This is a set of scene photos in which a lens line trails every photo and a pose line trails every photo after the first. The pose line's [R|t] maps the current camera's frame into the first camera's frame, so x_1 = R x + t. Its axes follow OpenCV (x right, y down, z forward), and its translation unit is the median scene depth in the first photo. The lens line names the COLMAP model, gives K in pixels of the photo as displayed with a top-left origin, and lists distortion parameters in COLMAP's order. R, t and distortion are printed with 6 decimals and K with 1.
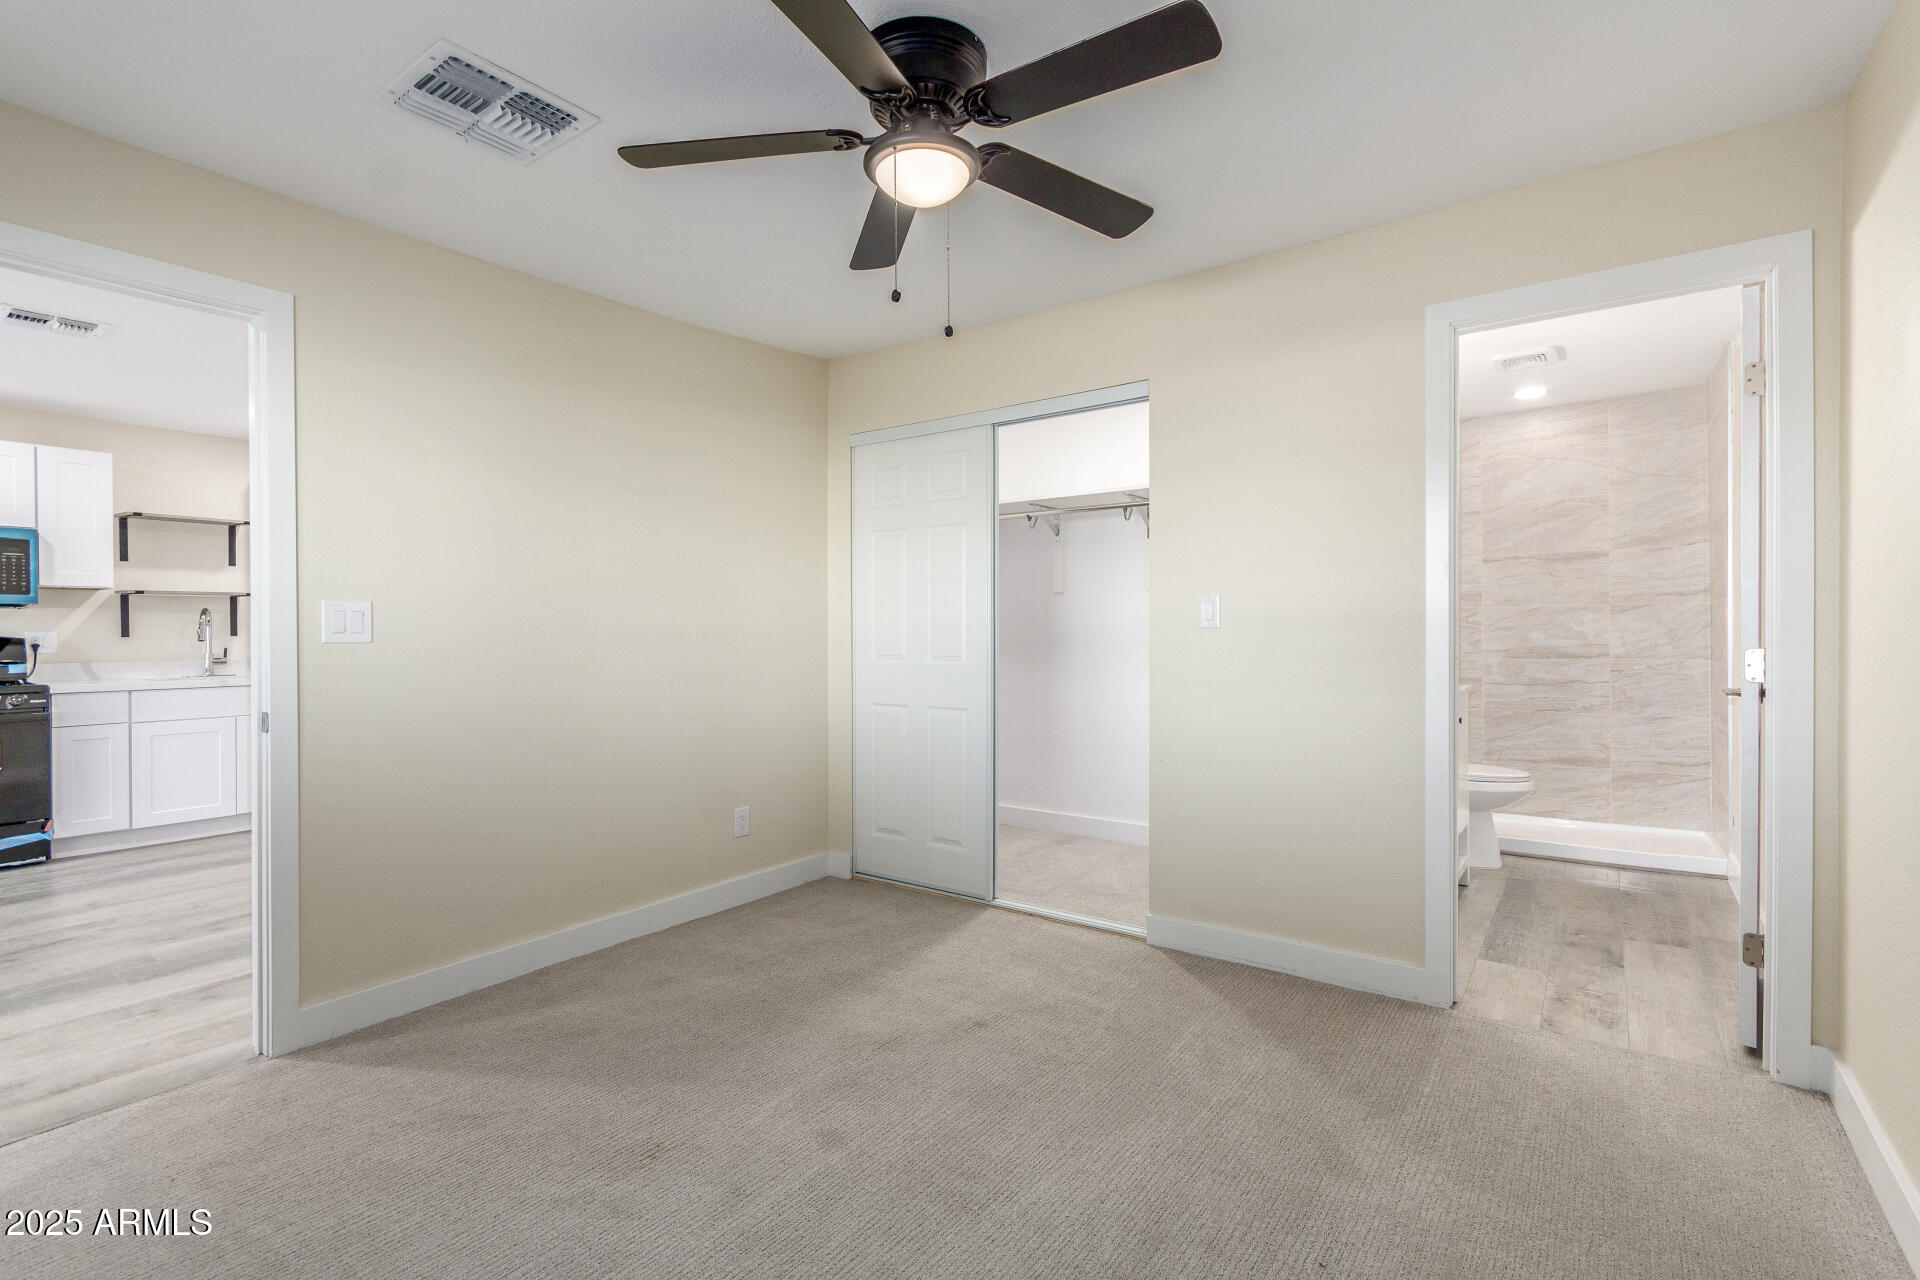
lens RADIAL K [[888.4, 0, 963.6], [0, 888.4, 638.4], [0, 0, 1]] dist [0.007582, -0.000800]
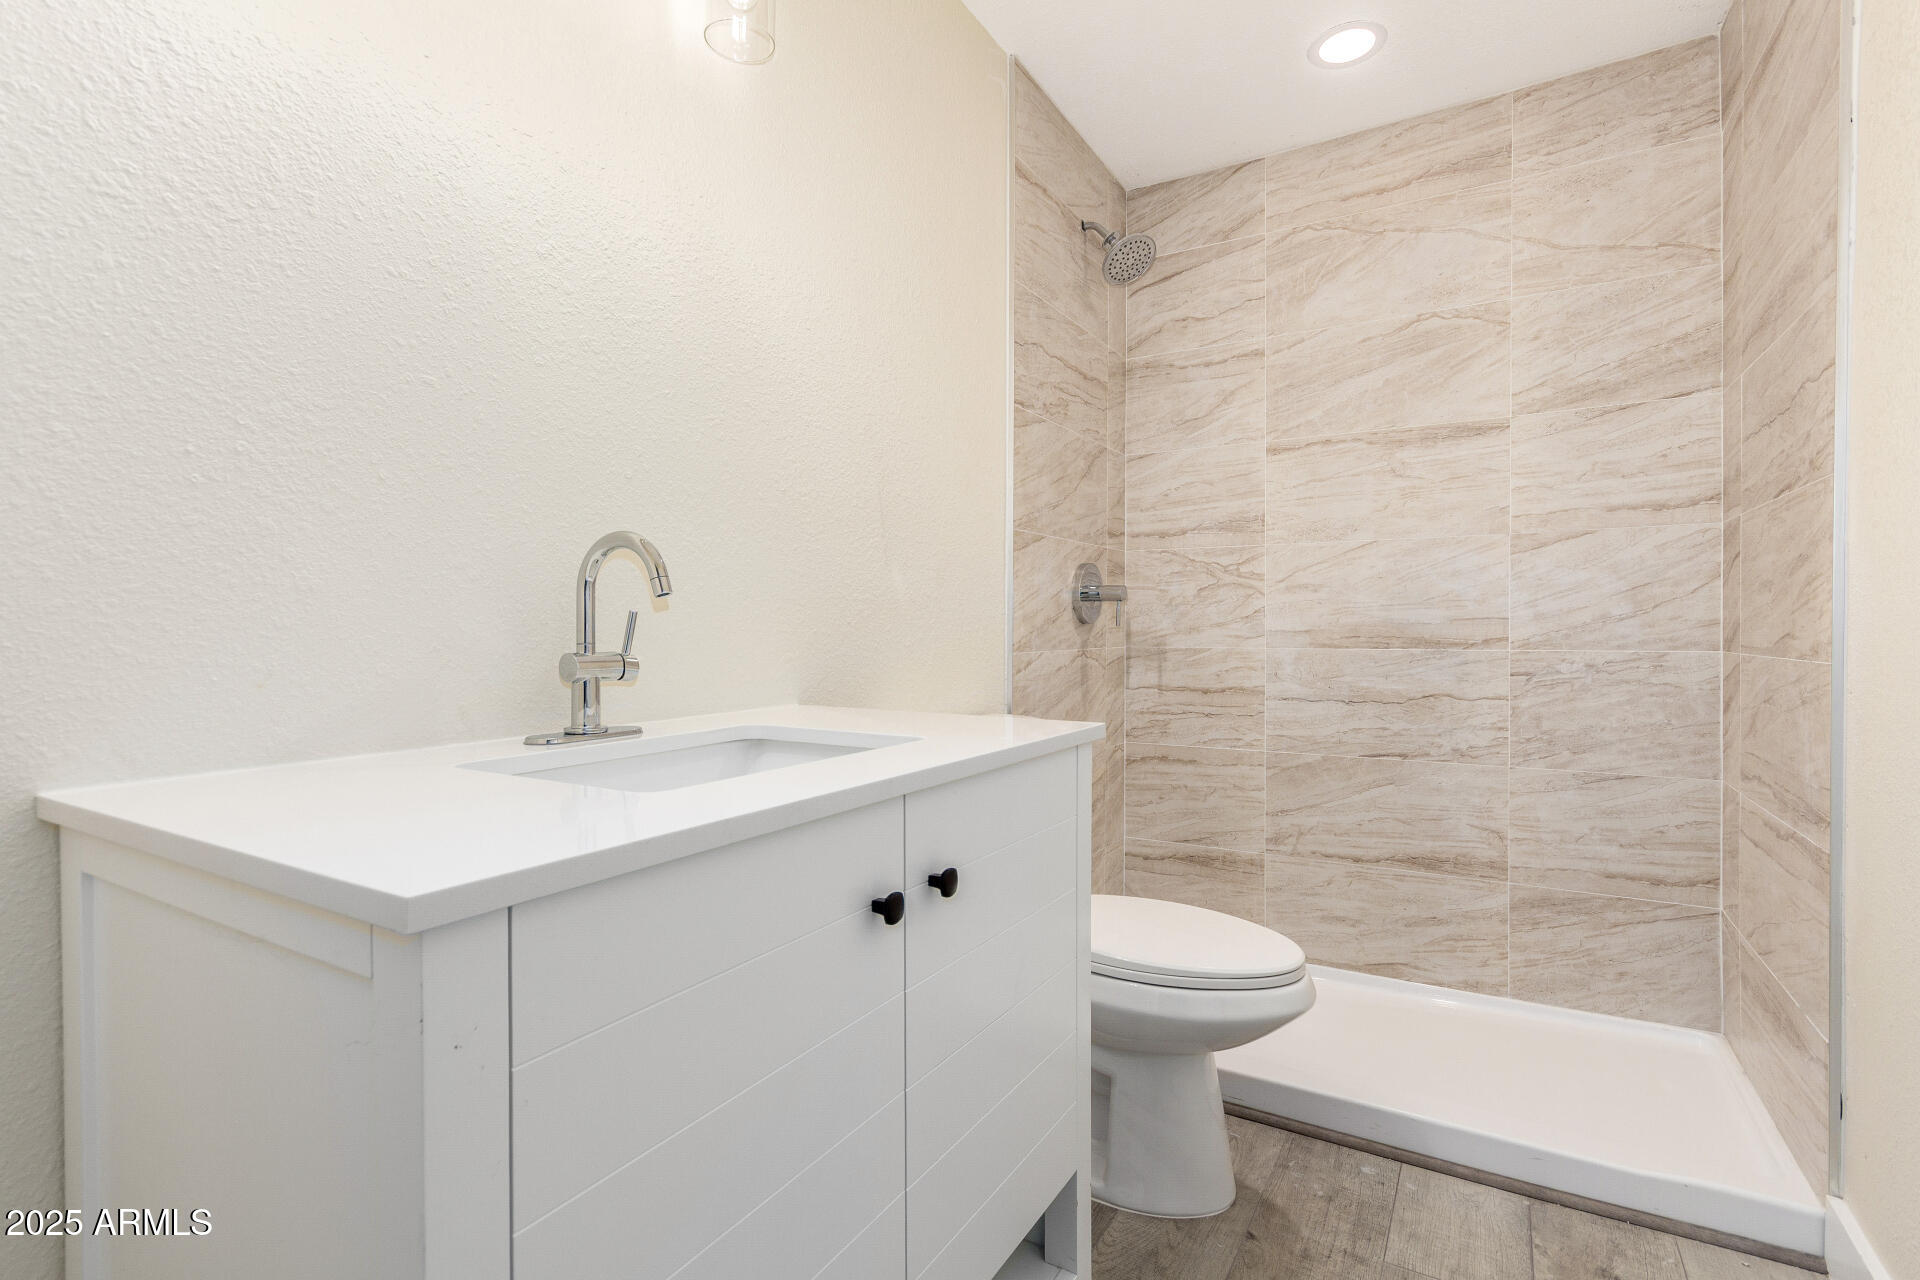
lens RADIAL K [[888.4, 0, 957.0], [0, 888.4, 639.3], [0, 0, 1]] dist [0.007582, -0.000800]
pose [[0.994295, -0.007812, 0.106376, 0.384159], [0.004955, 0.999621, 0.027089, 0.003797], [-0.106547, -0.026407, 0.993957, 0.562462]]
